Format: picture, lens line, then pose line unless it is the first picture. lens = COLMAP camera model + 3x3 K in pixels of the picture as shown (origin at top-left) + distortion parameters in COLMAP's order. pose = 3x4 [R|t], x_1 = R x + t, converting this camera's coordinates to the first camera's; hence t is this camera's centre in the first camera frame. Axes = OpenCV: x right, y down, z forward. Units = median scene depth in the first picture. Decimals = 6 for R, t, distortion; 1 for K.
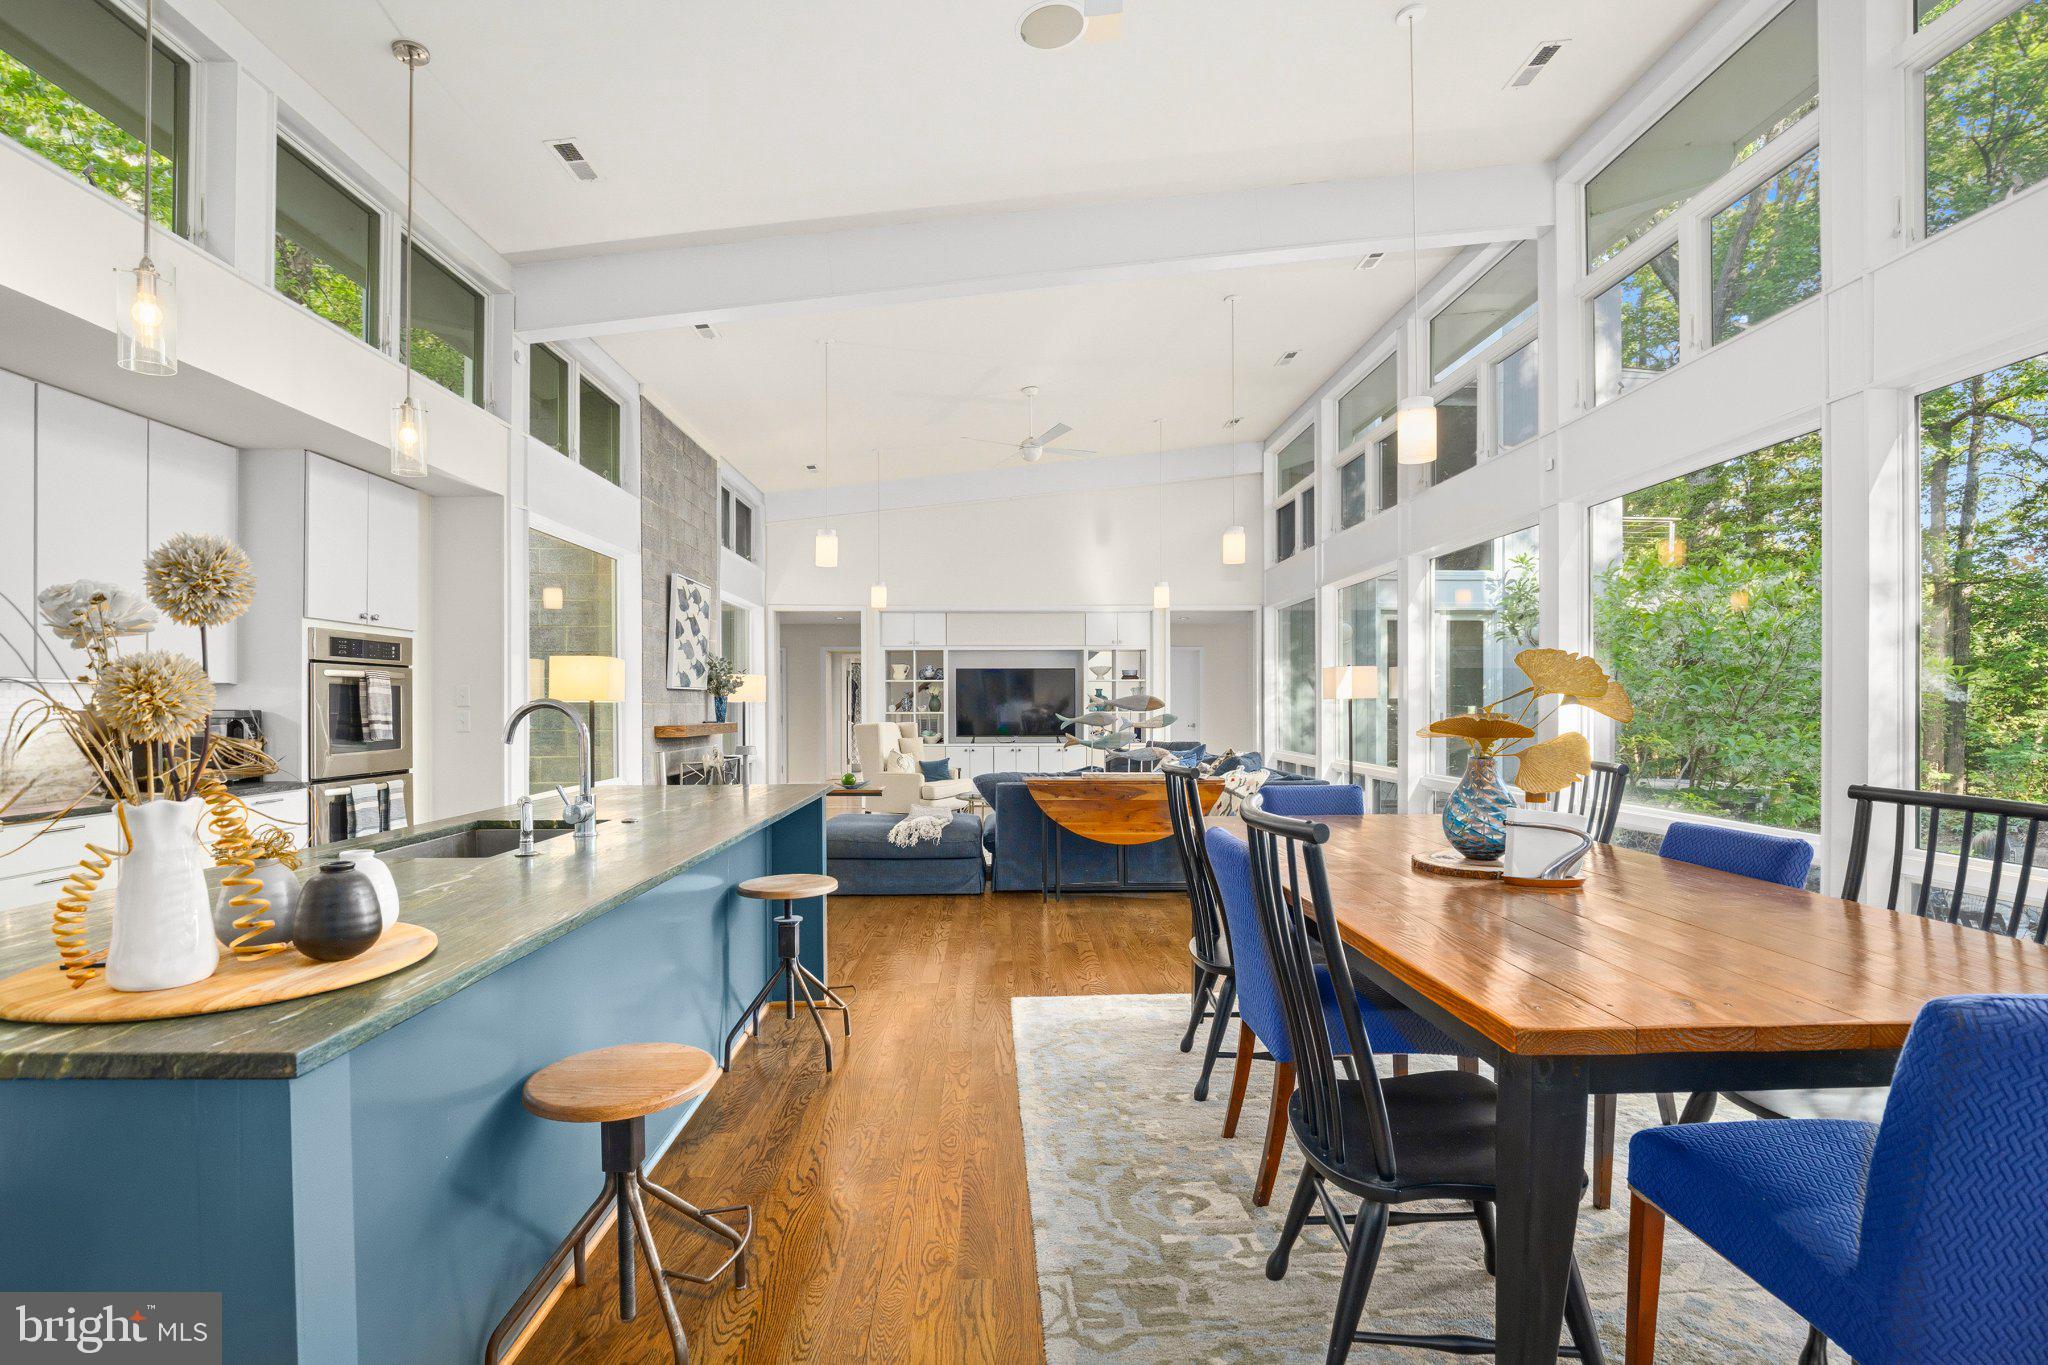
lens RADIAL K [[992.4, 0, 1024.2], [0, 992.4, 697.3], [0, 0, 1]] dist [-0.021571, 0.003183]
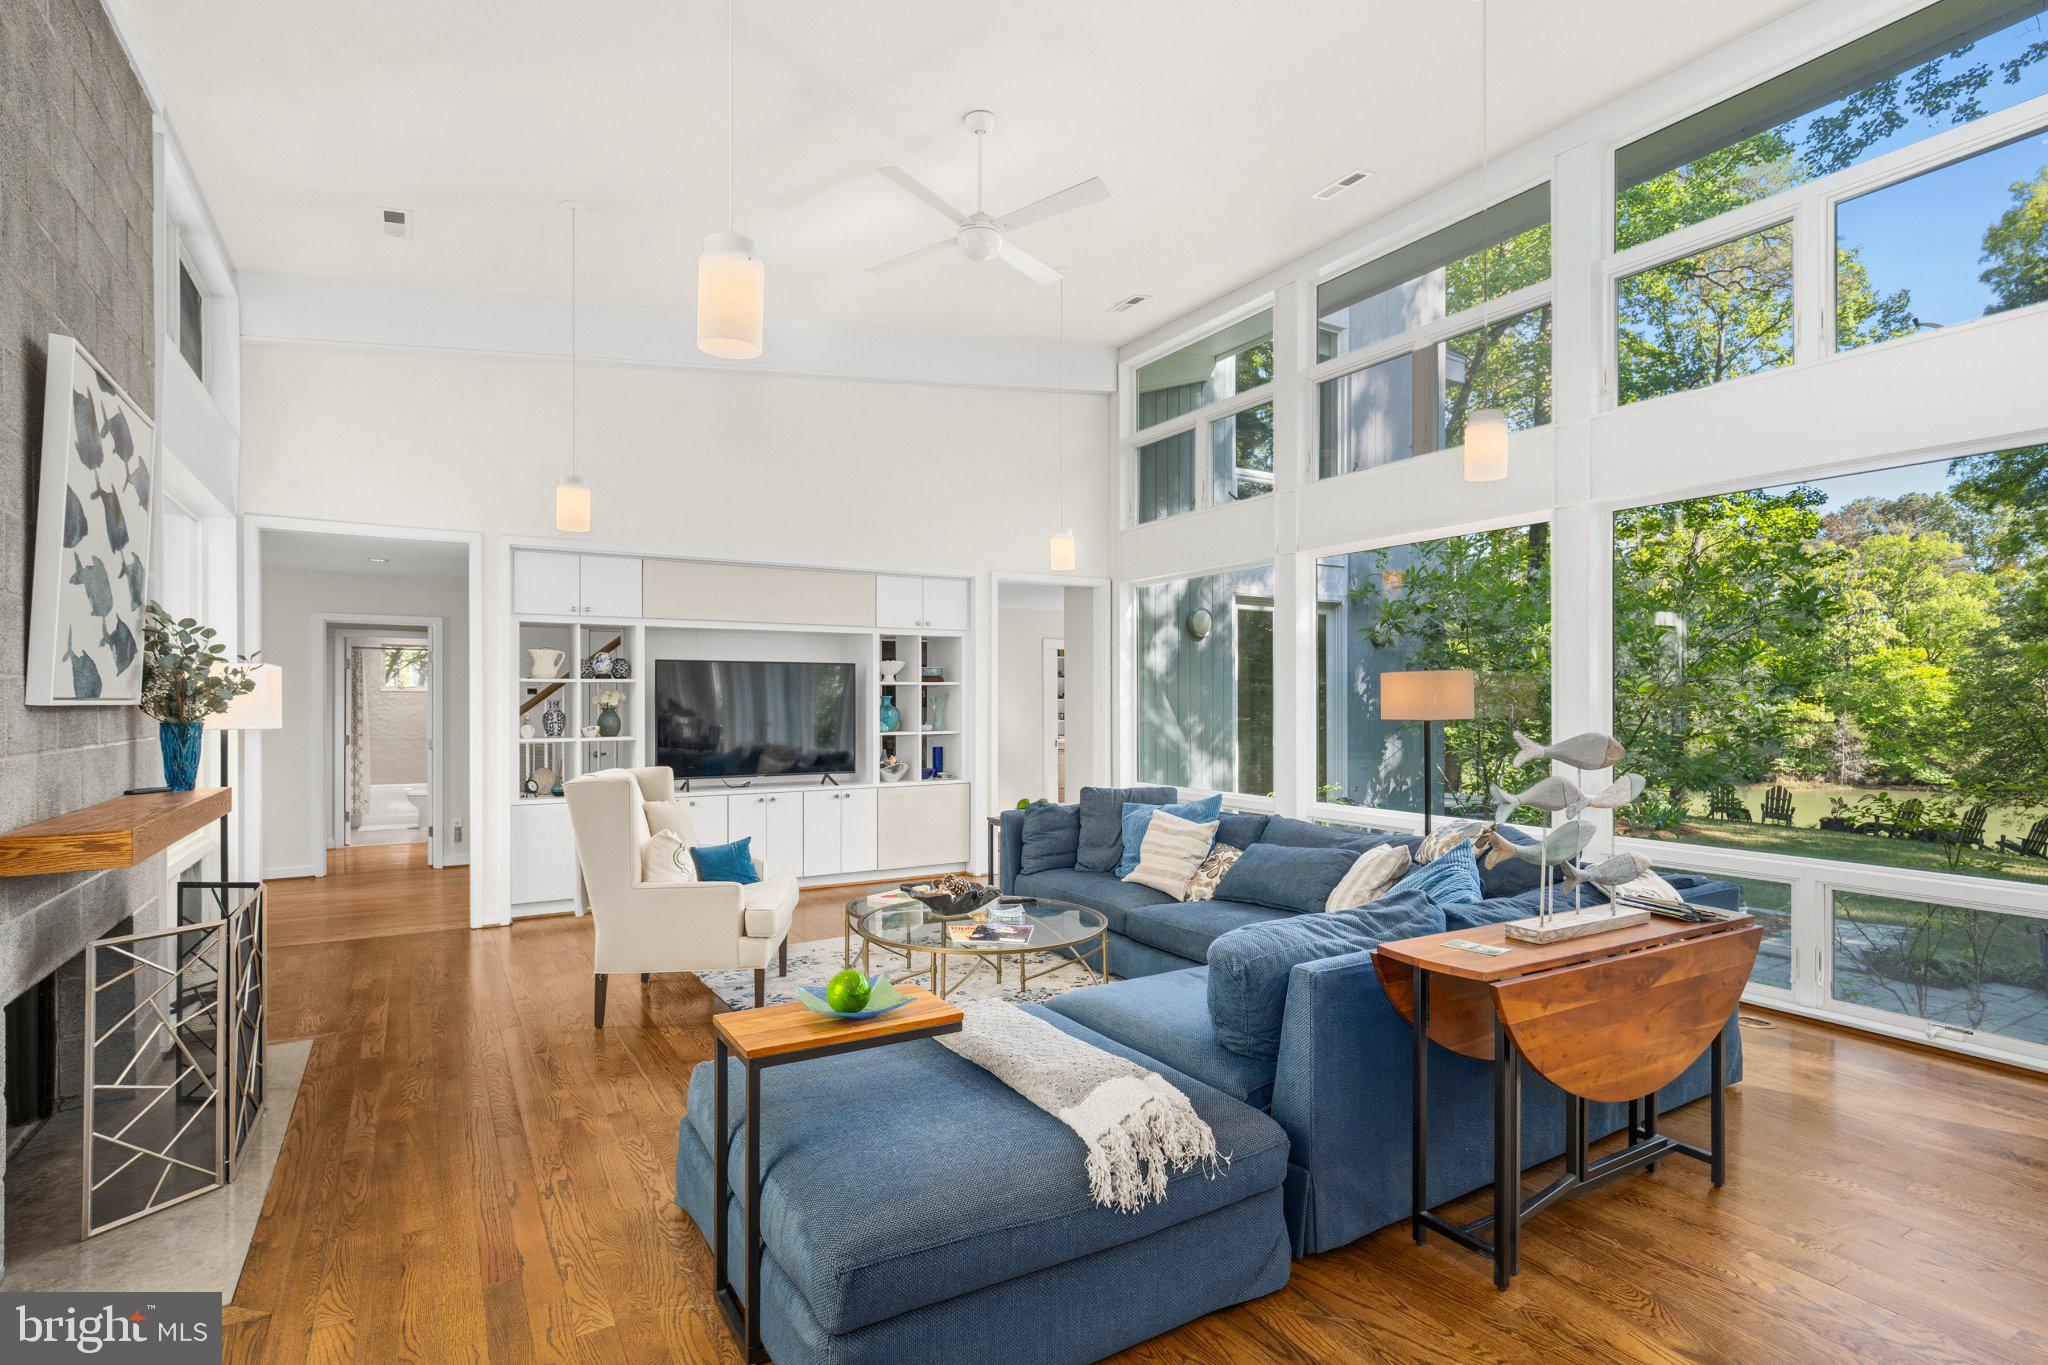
lens RADIAL K [[992.4, 0, 1027.1], [0, 992.4, 695.6], [0, 0, 1]] dist [-0.021571, 0.003183]
pose [[0.856099, 0.004075, 0.516795, -0.216277], [-0.005107, 0.999987, 0.000575, -0.012059], [-0.516786, -0.003132, 0.856109, 0.500021]]
